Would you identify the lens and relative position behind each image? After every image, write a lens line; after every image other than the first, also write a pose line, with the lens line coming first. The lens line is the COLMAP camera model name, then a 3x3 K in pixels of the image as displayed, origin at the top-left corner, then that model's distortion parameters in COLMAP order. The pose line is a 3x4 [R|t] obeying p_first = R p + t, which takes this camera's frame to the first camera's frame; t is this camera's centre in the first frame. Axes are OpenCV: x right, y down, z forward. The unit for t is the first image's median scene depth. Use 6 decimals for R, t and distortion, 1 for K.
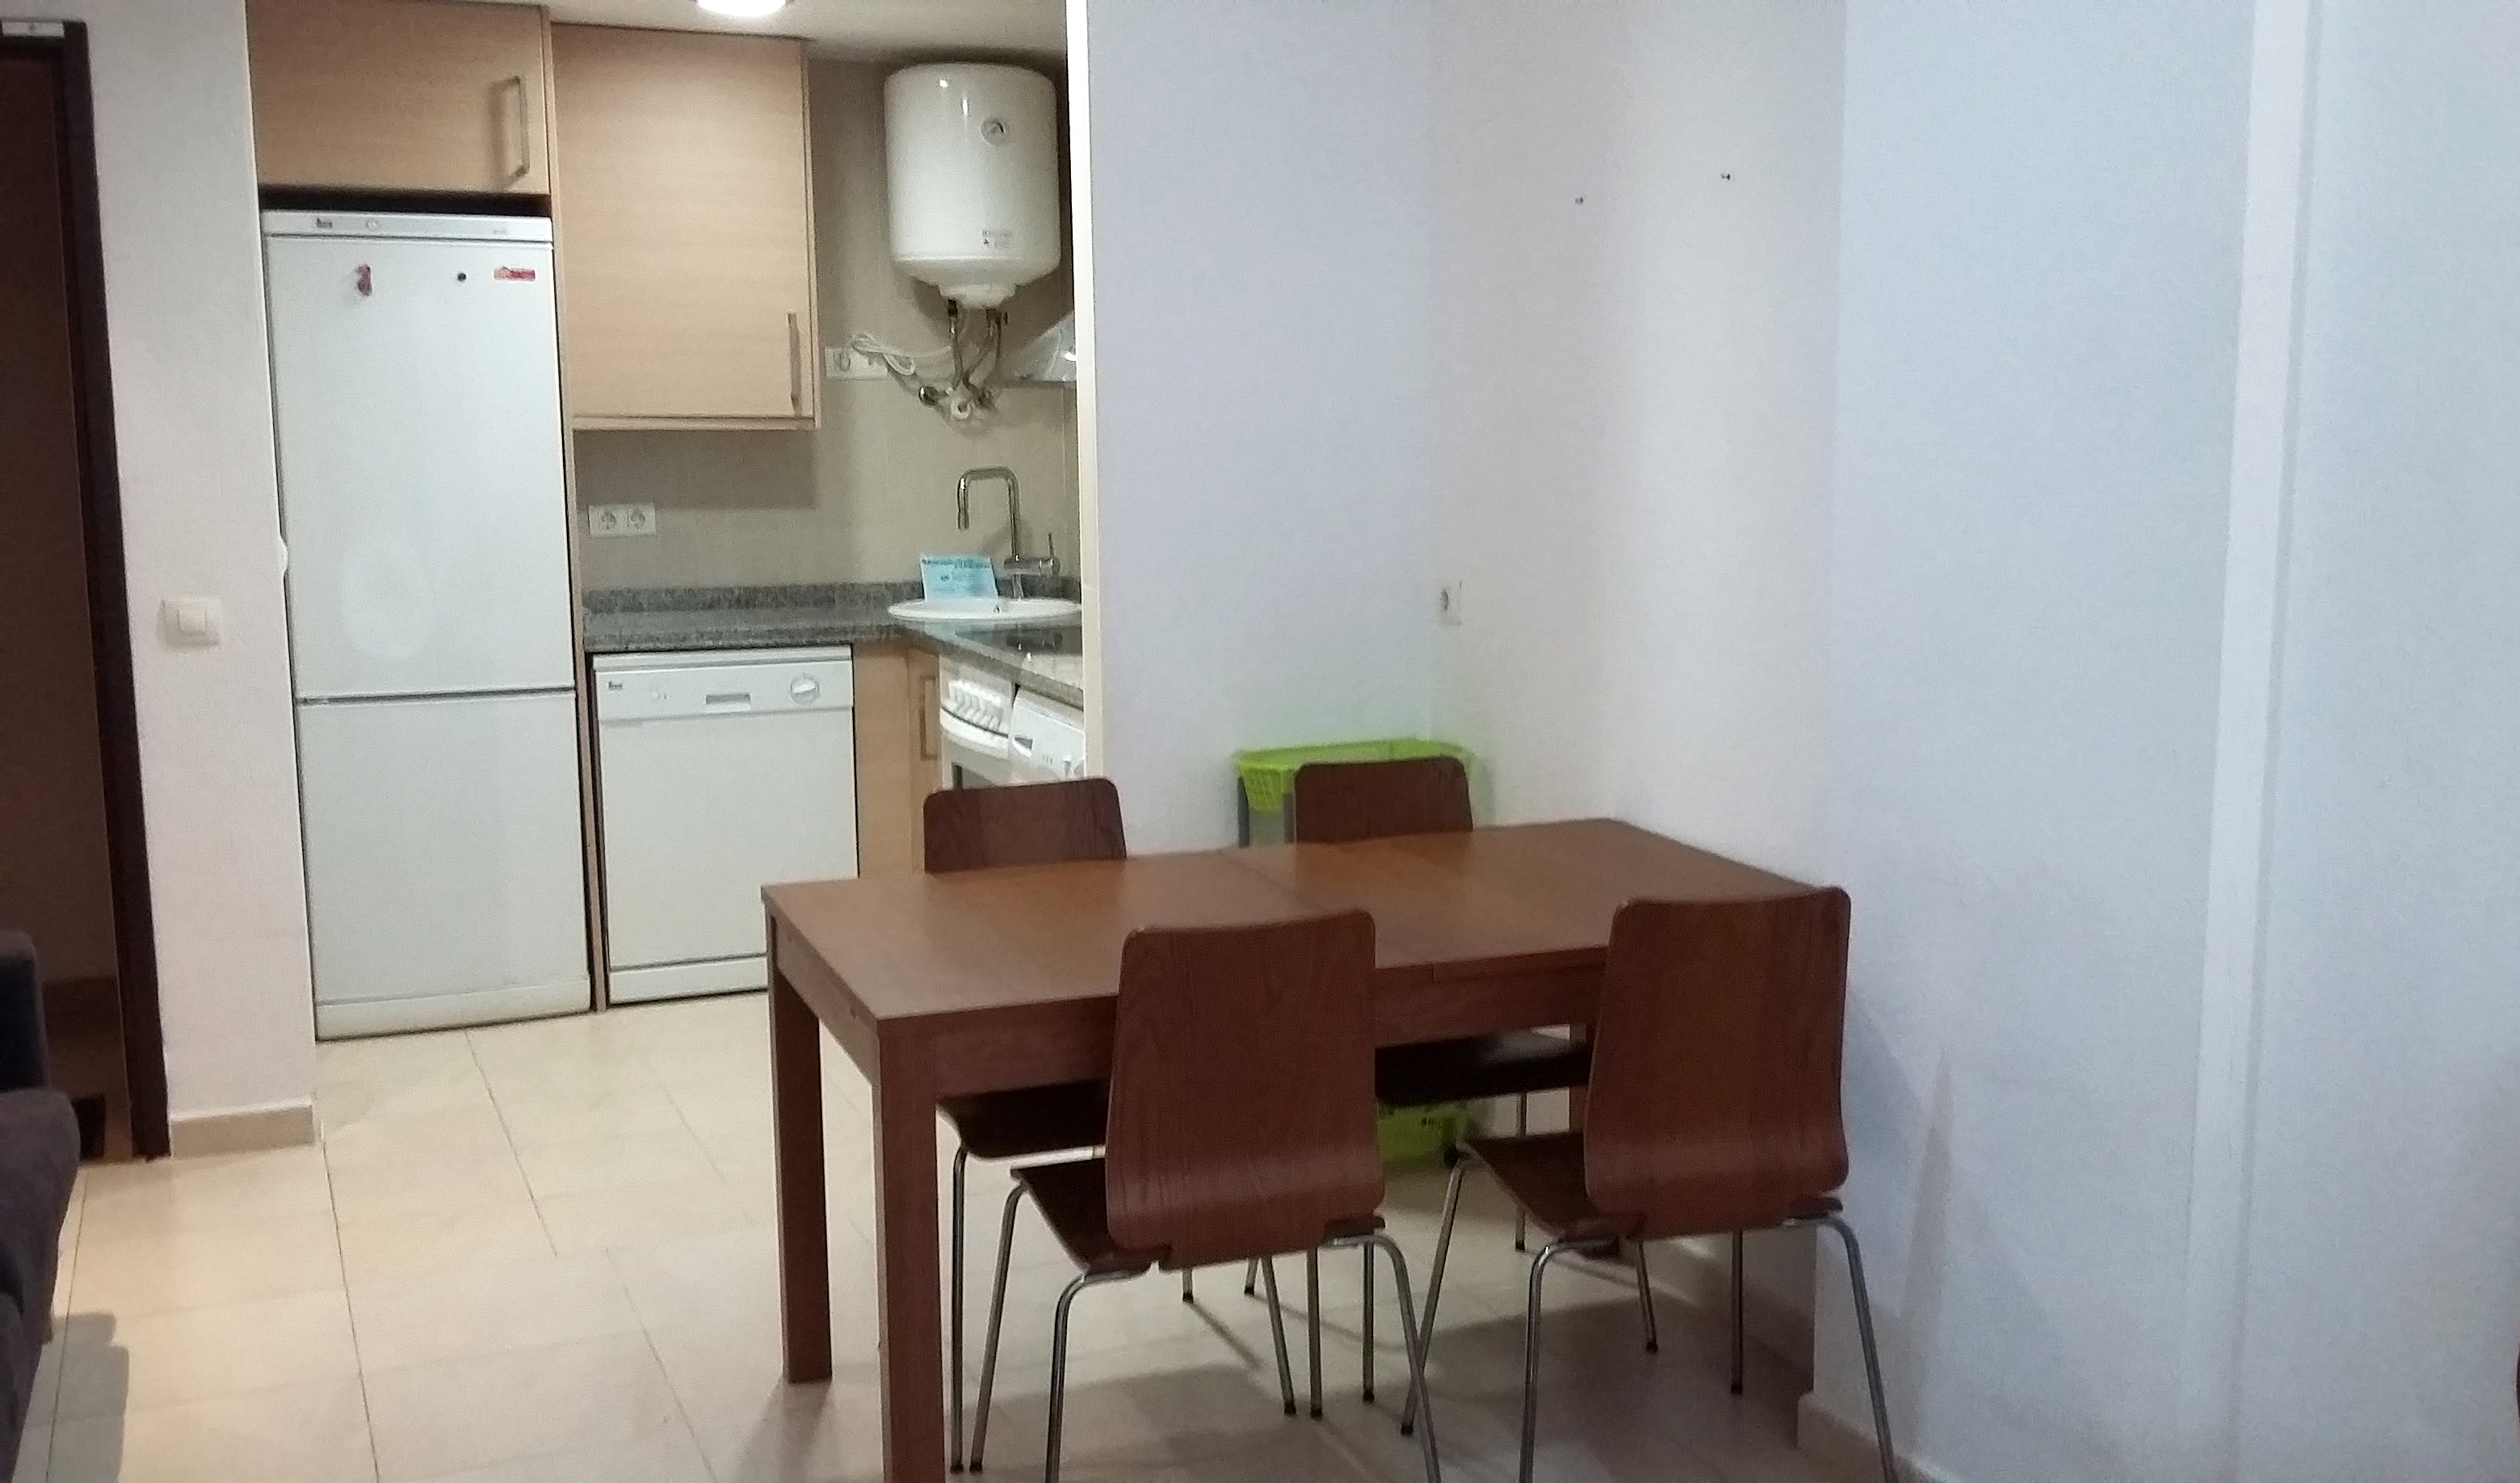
lens RADIAL K [[2453.5, 0, 1376.2], [0, 2453.5, 749.2], [0, 0, 1]] dist [0.128157, -0.239284]
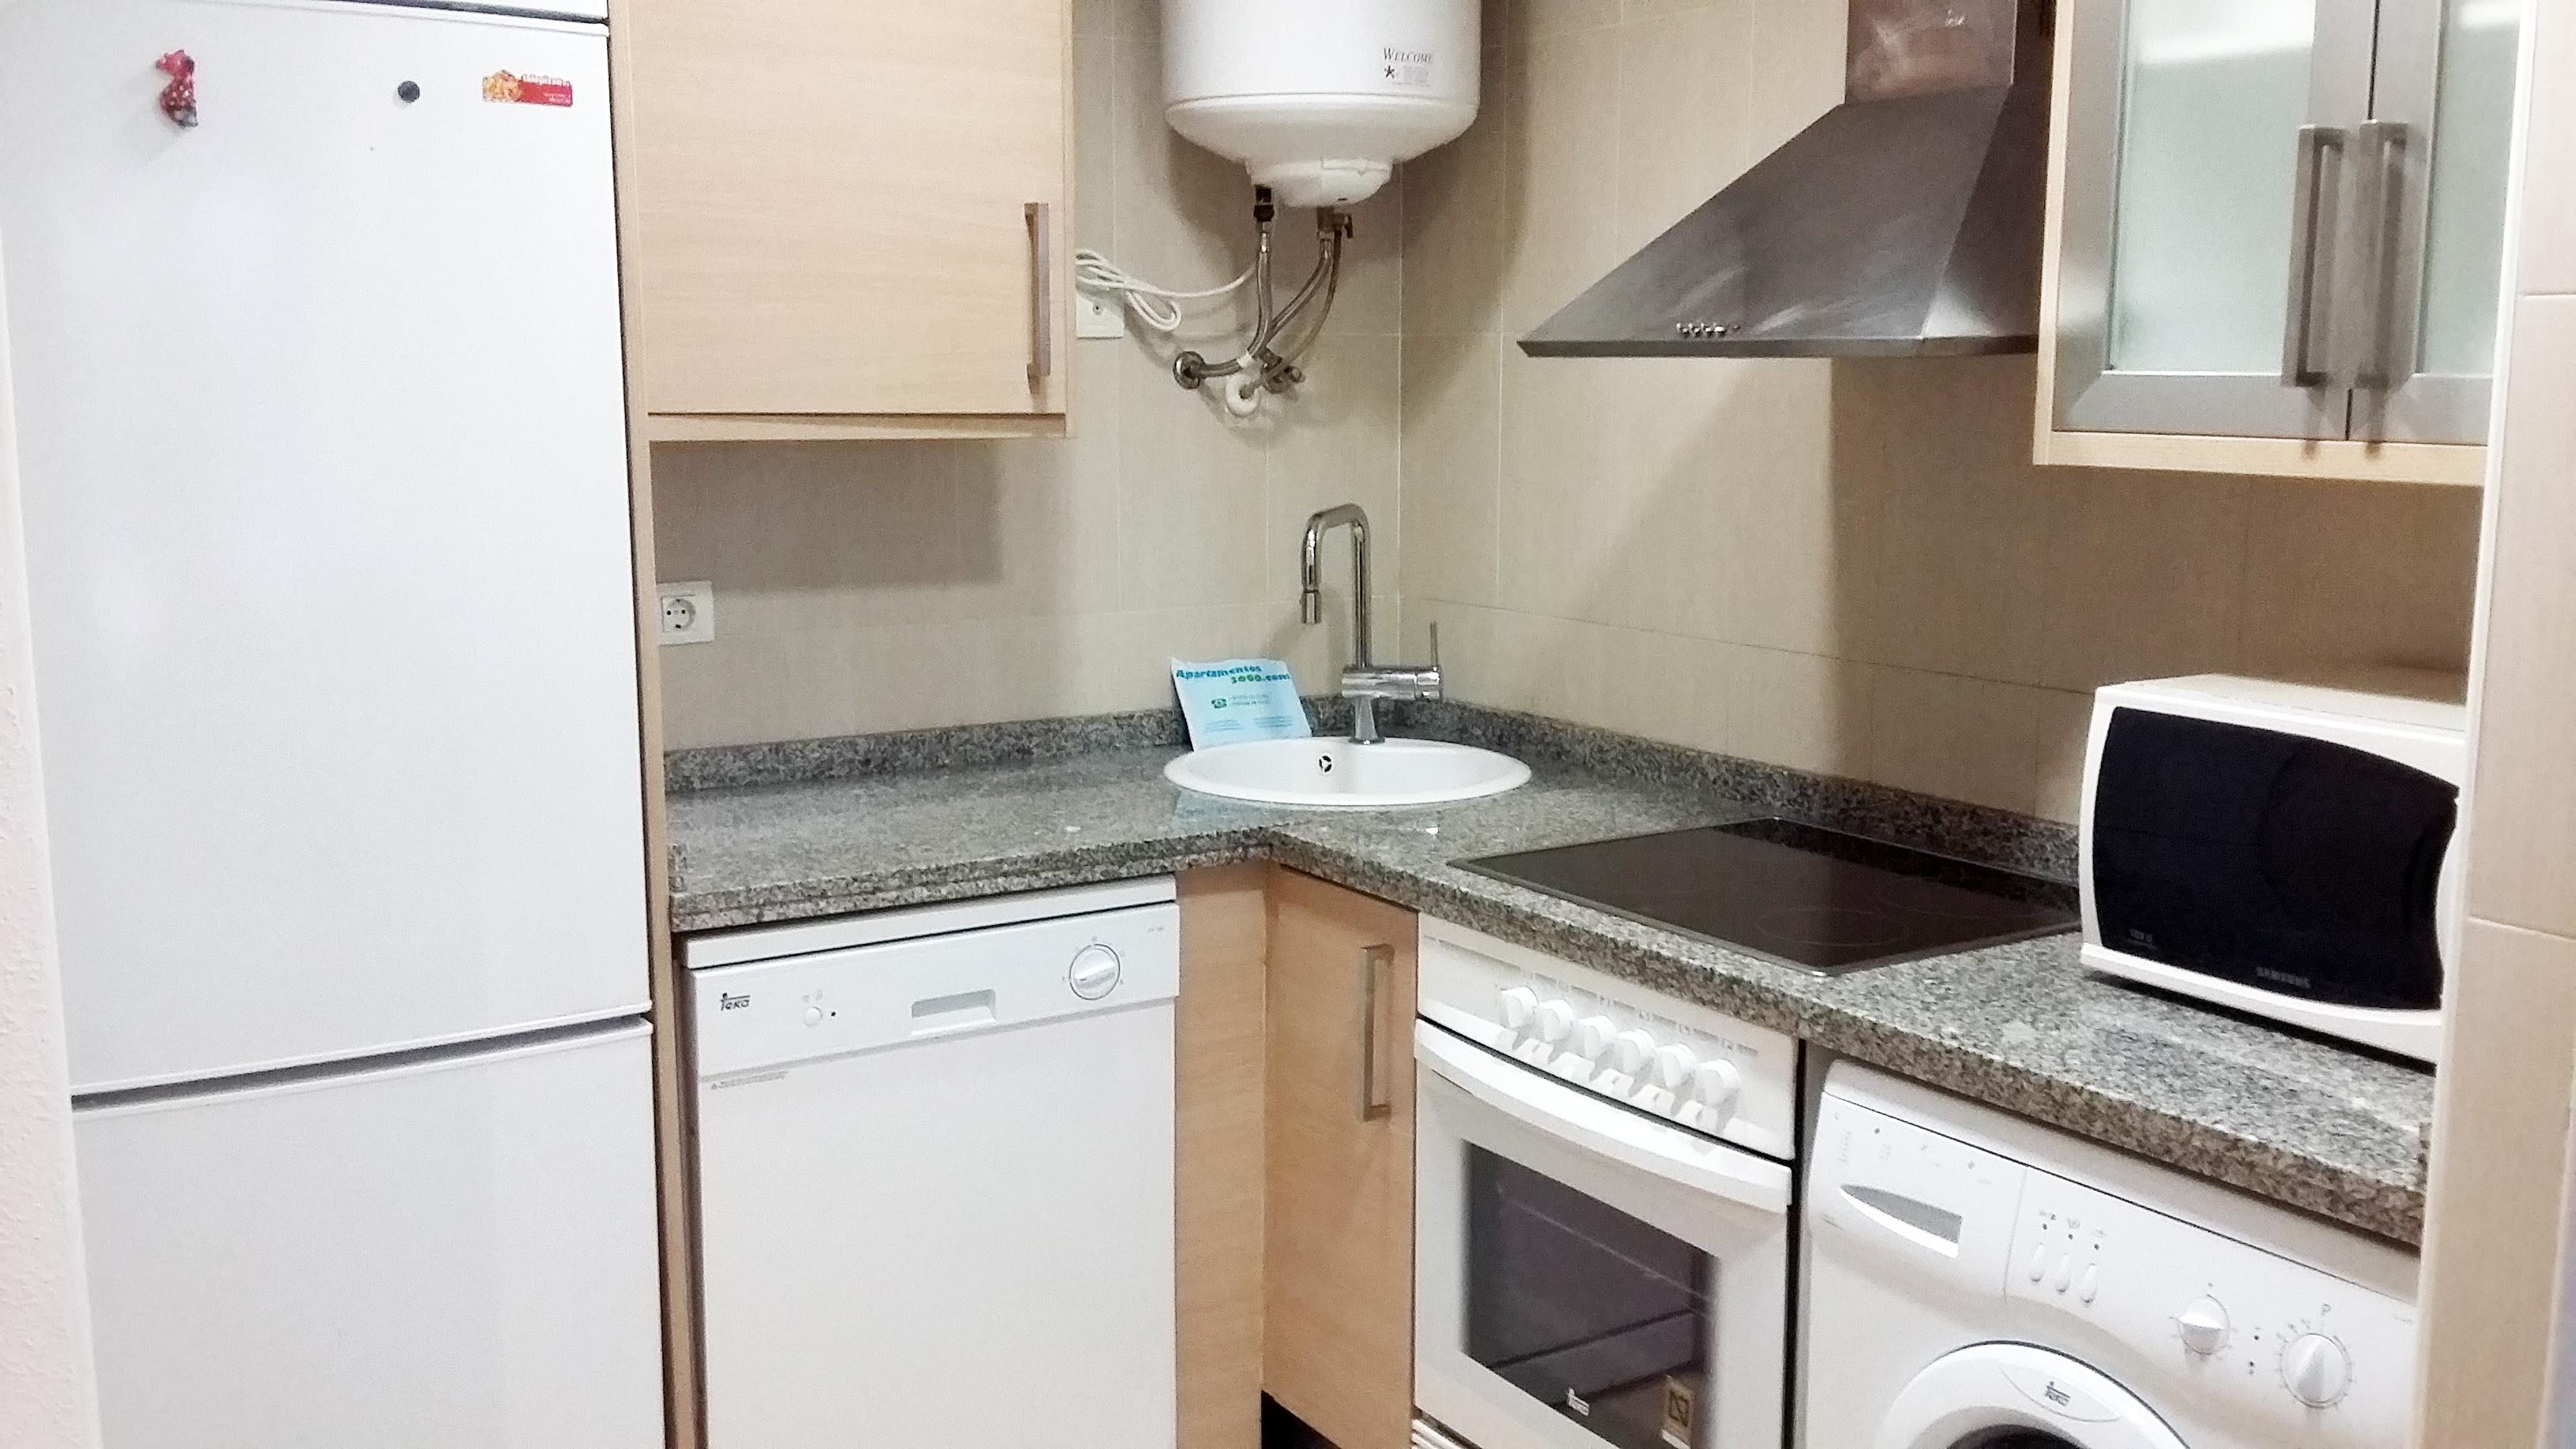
lens RADIAL K [[2391.8, 0, 1336.1], [0, 2391.8, 733.1], [0, 0, 1]] dist [0.108165, -0.185026]
pose [[0.989684, -0.018222, 0.142103, -0.250860], [0.016996, 0.999807, 0.009836, -0.075434], [-0.142255, -0.007320, 0.989803, 0.523686]]
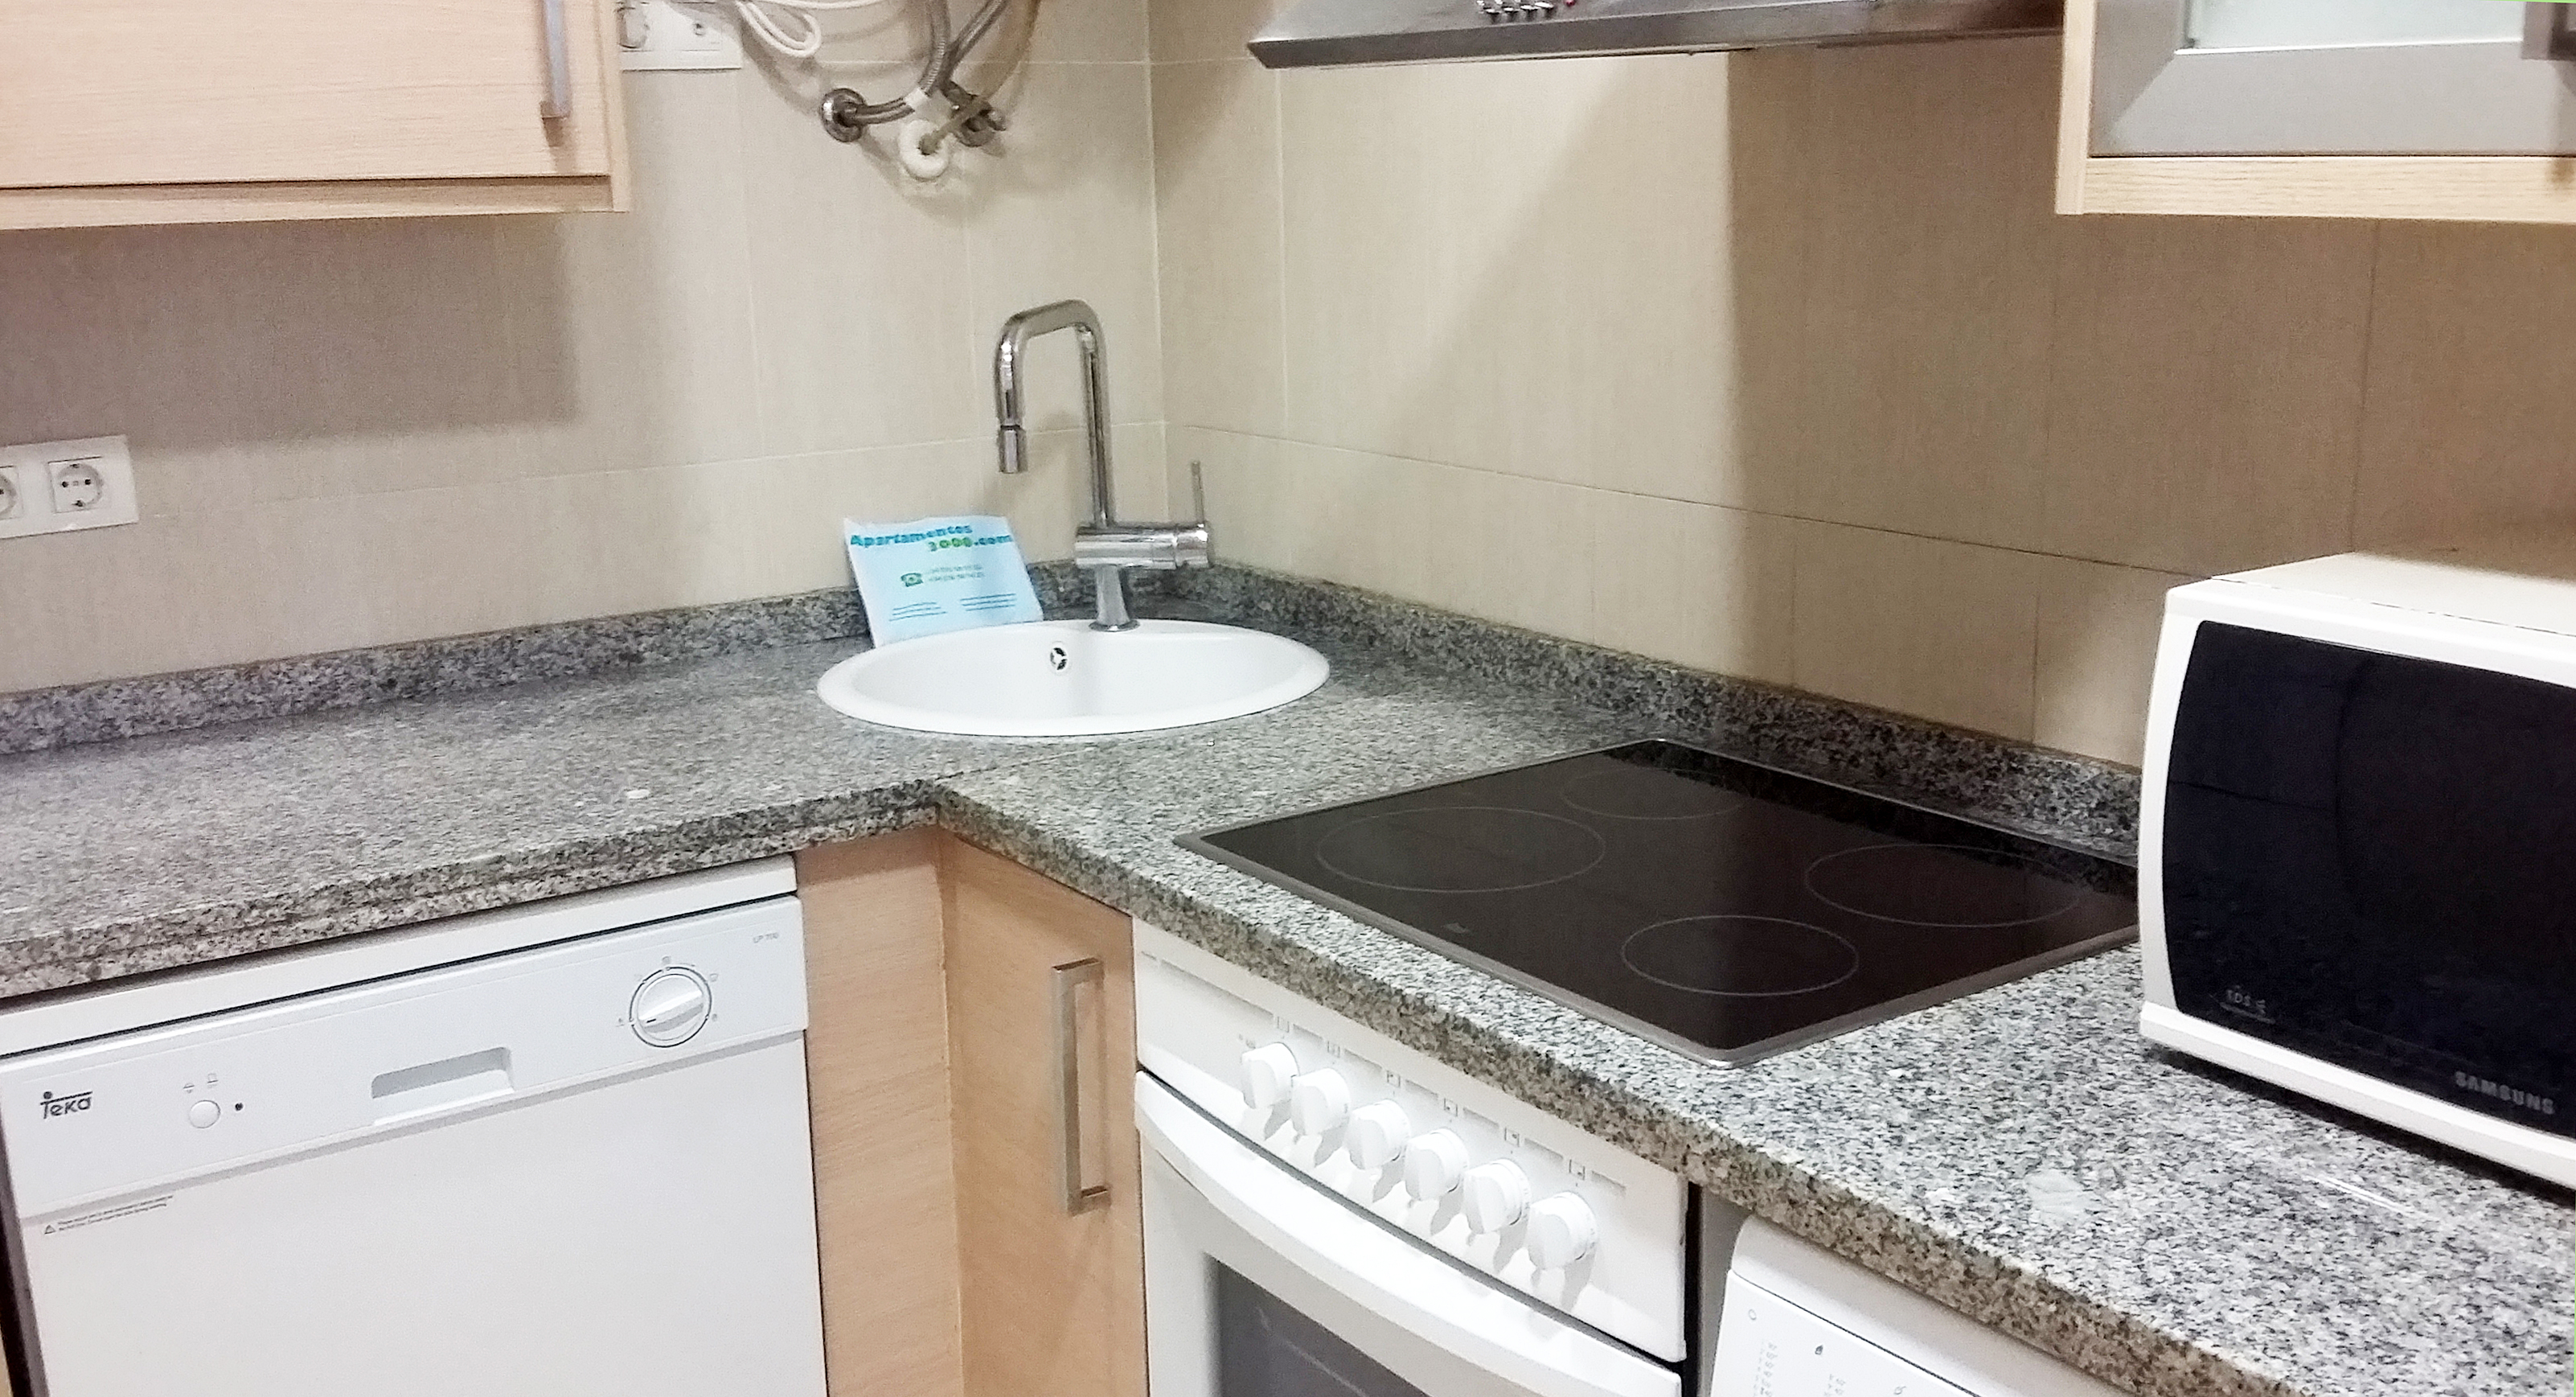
lens RADIAL K [[2453.1, 0, 1343.6], [0, 2453.1, 728.1], [0, 0, 1]] dist [0.119717, -0.263375]
pose [[0.981727, -0.061550, 0.180067, -0.200276], [0.045481, 0.994715, 0.092049, -0.088156], [-0.184781, -0.082178, 0.979338, 0.660112]]
